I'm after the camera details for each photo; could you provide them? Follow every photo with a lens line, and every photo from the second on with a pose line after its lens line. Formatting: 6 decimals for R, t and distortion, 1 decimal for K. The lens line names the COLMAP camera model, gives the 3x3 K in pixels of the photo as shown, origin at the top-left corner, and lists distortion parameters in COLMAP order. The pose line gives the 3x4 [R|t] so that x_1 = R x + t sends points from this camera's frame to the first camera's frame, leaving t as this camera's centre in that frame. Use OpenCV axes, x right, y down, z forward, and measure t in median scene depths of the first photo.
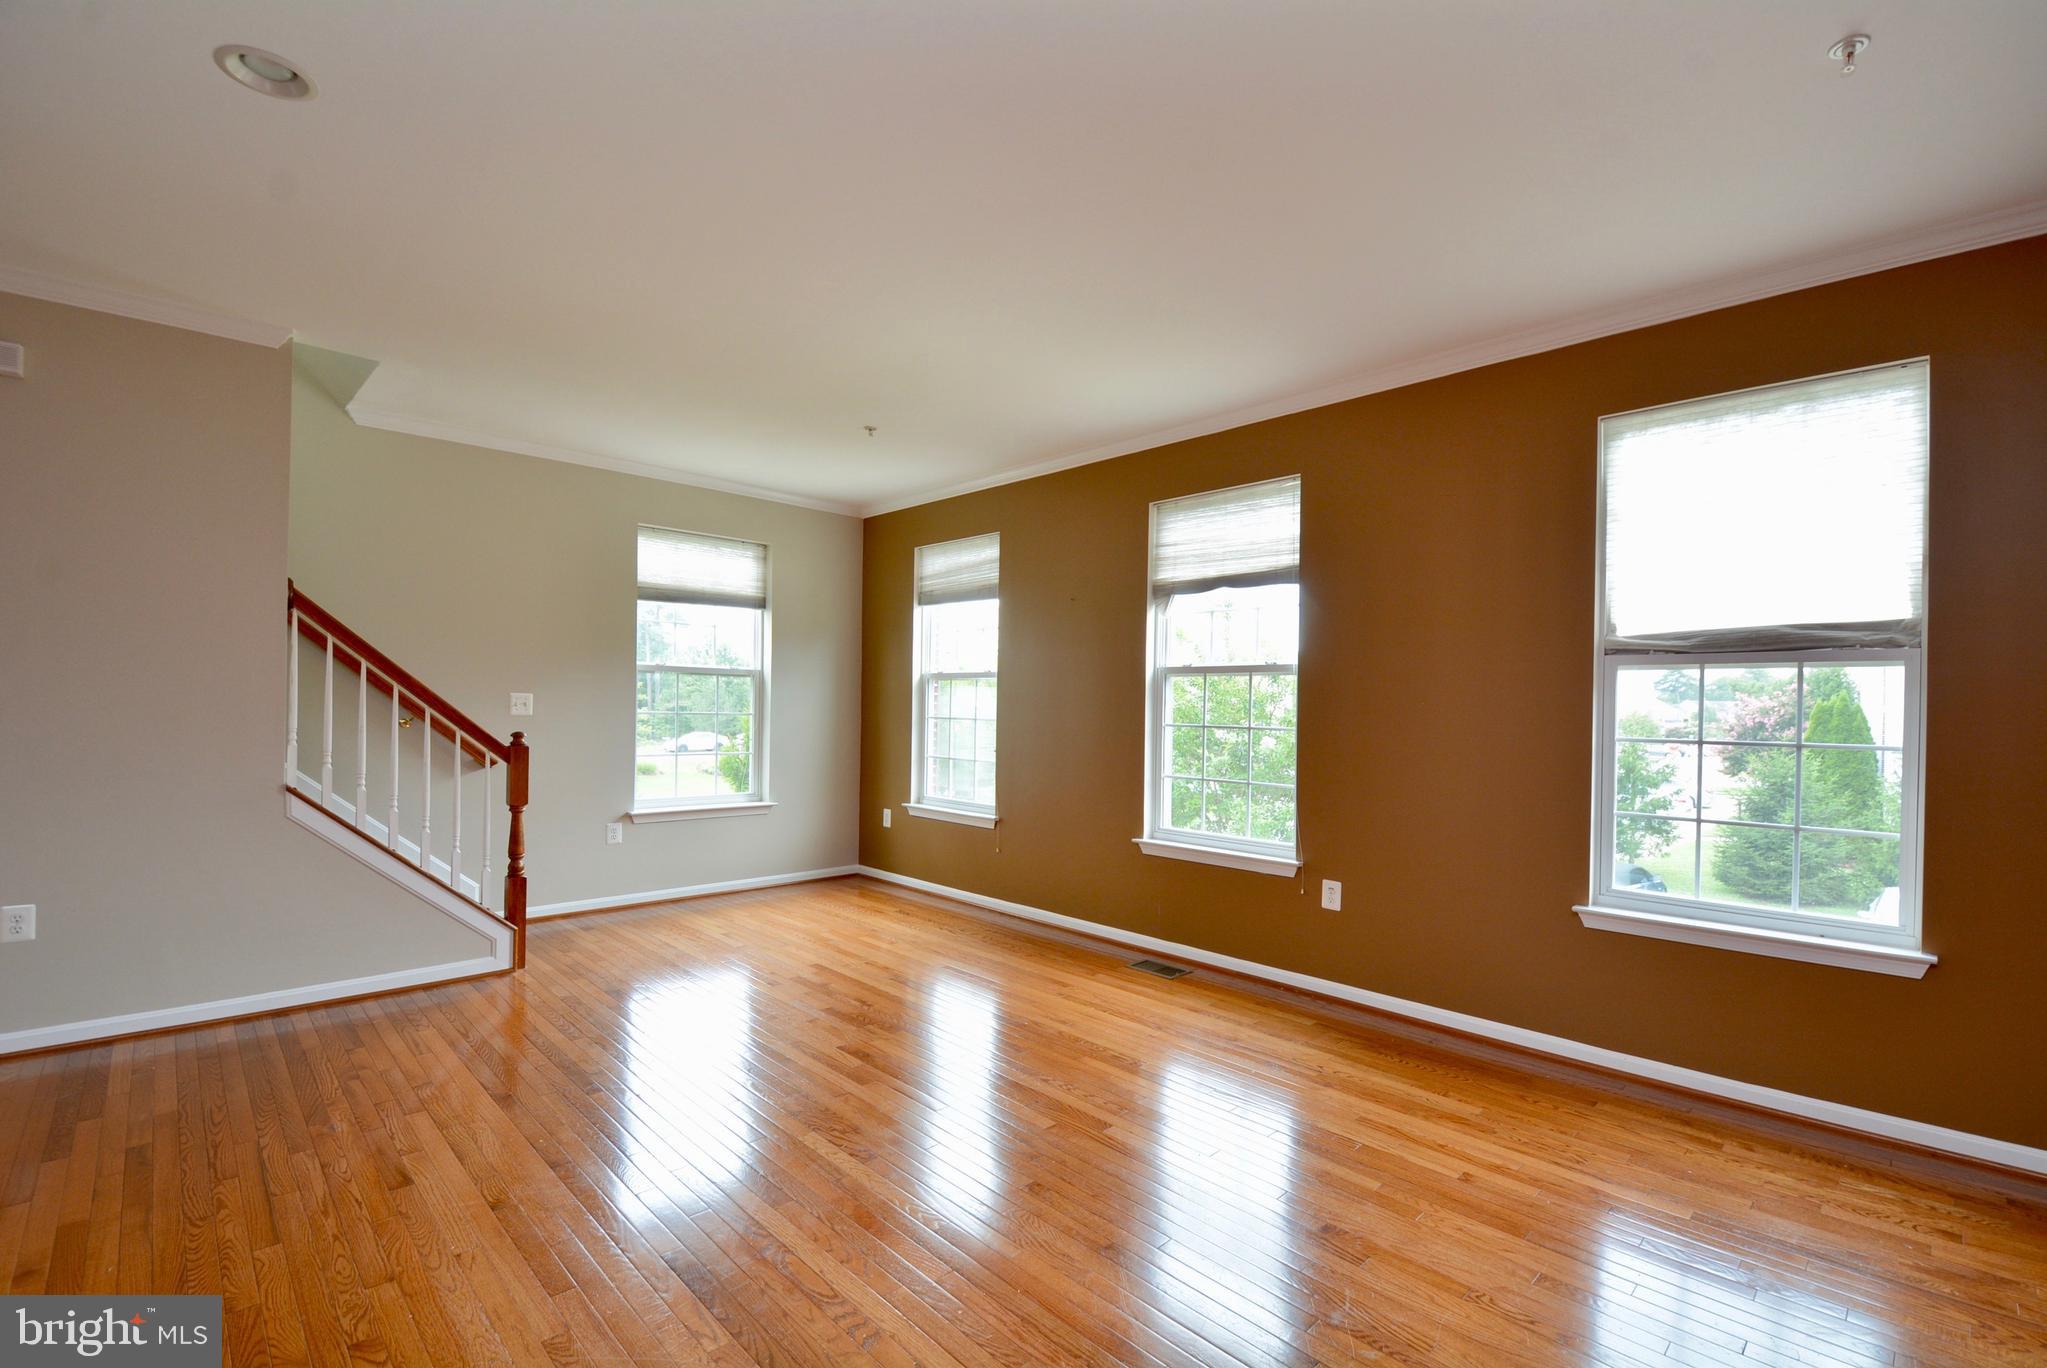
lens RADIAL K [[894.6, 0, 1047.0], [0, 894.6, 669.1], [0, 0, 1]] dist [-0.010362, -0.003058]
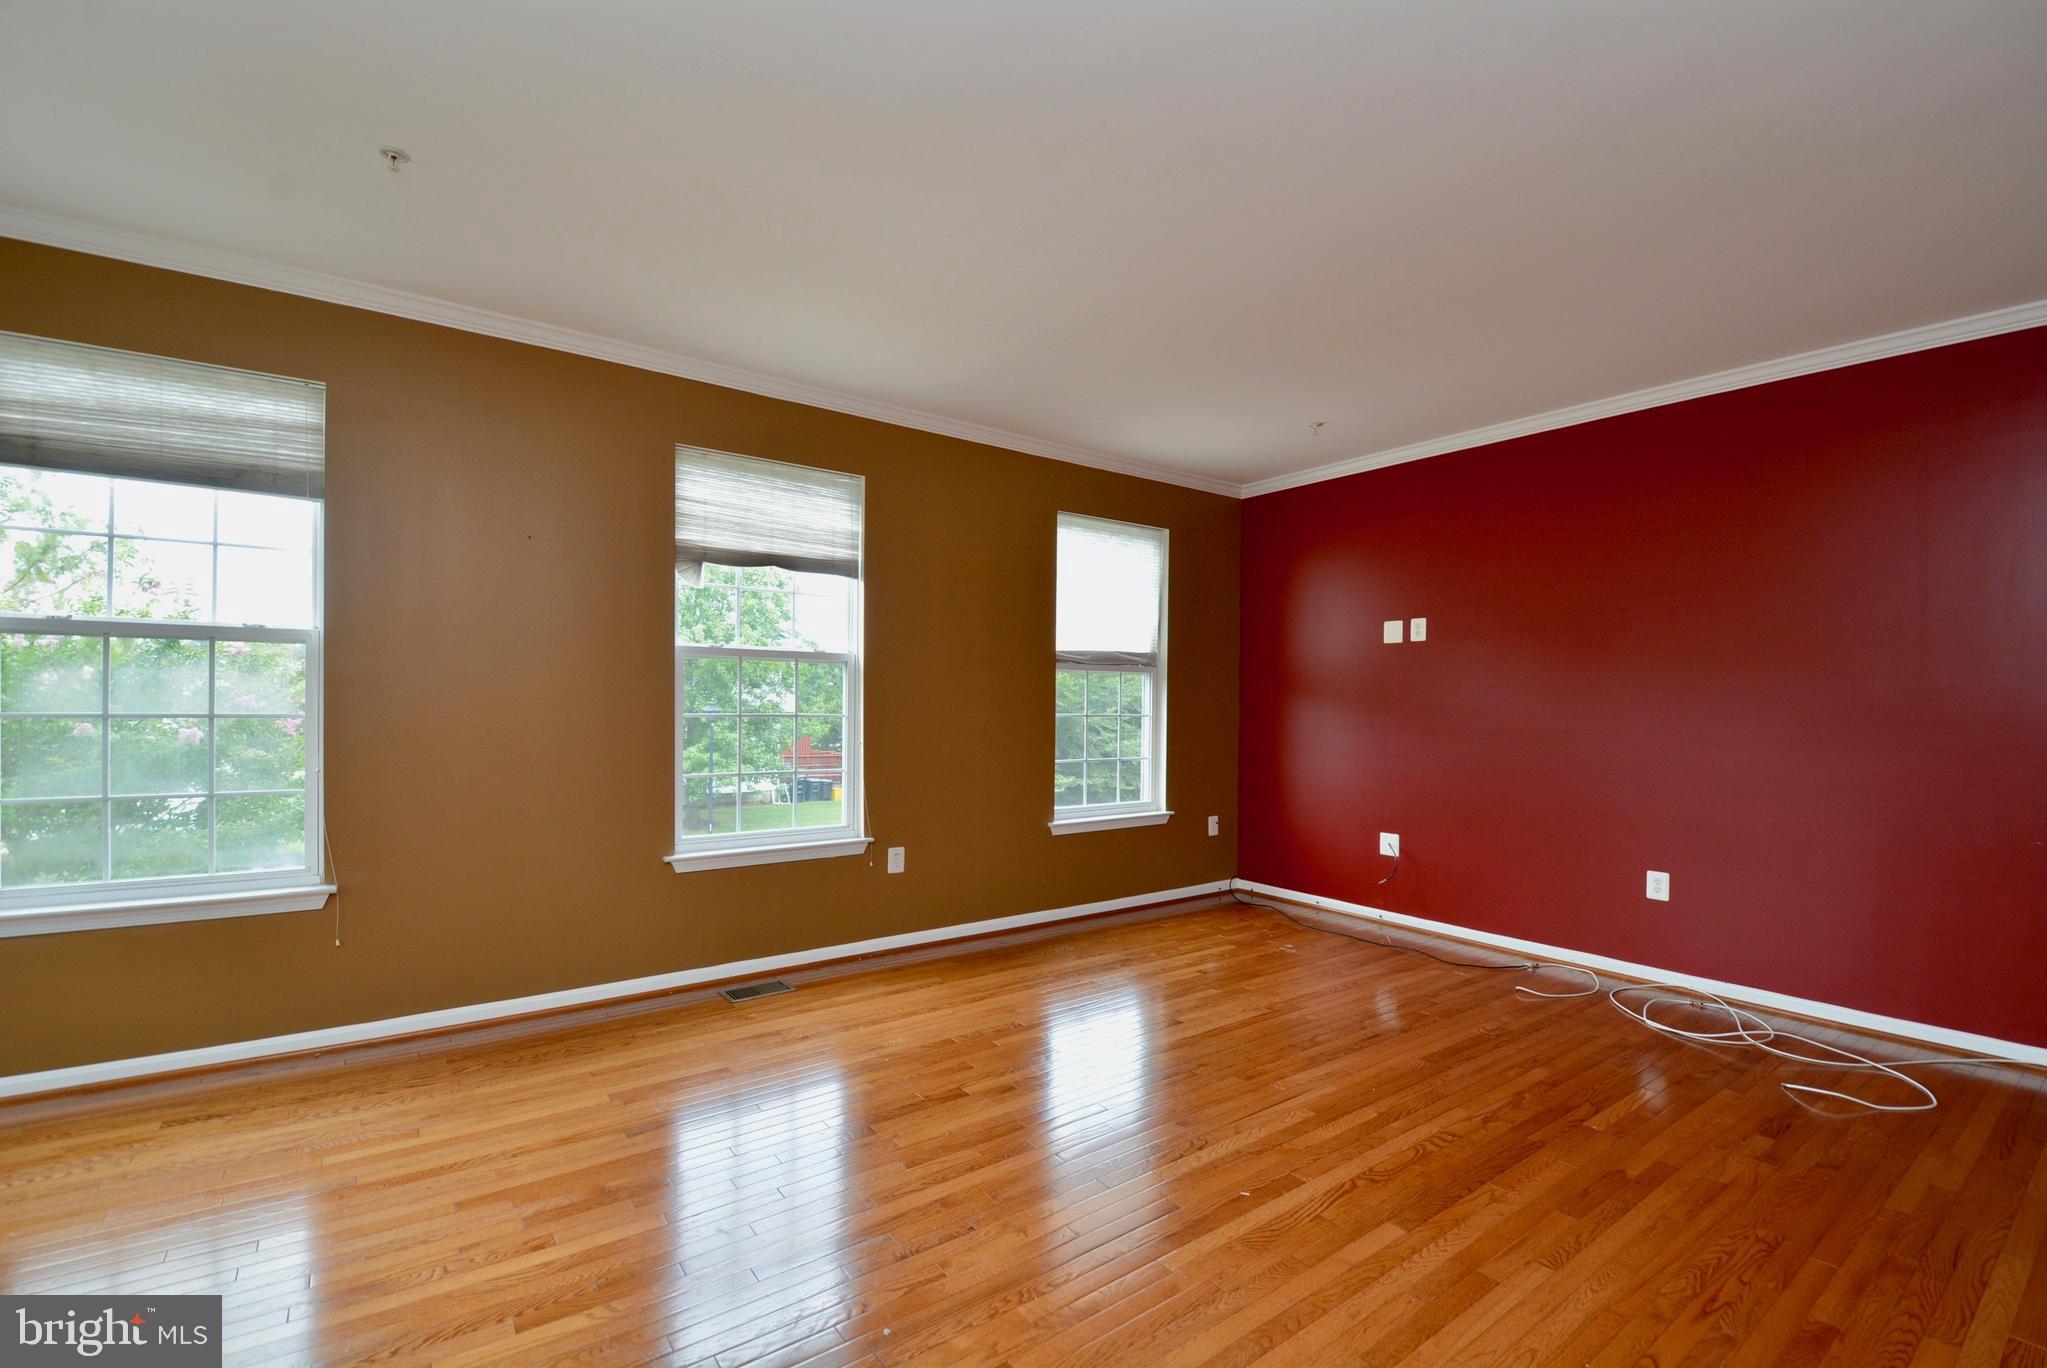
lens RADIAL K [[894.6, 0, 1041.2], [0, 894.6, 695.3], [0, 0, 1]] dist [-0.010362, -0.003058]
pose [[0.129047, -0.018419, 0.991467, -0.745044], [-0.062147, 0.997712, 0.026624, -0.000343], [-0.989689, -0.065053, 0.127607, 0.643492]]
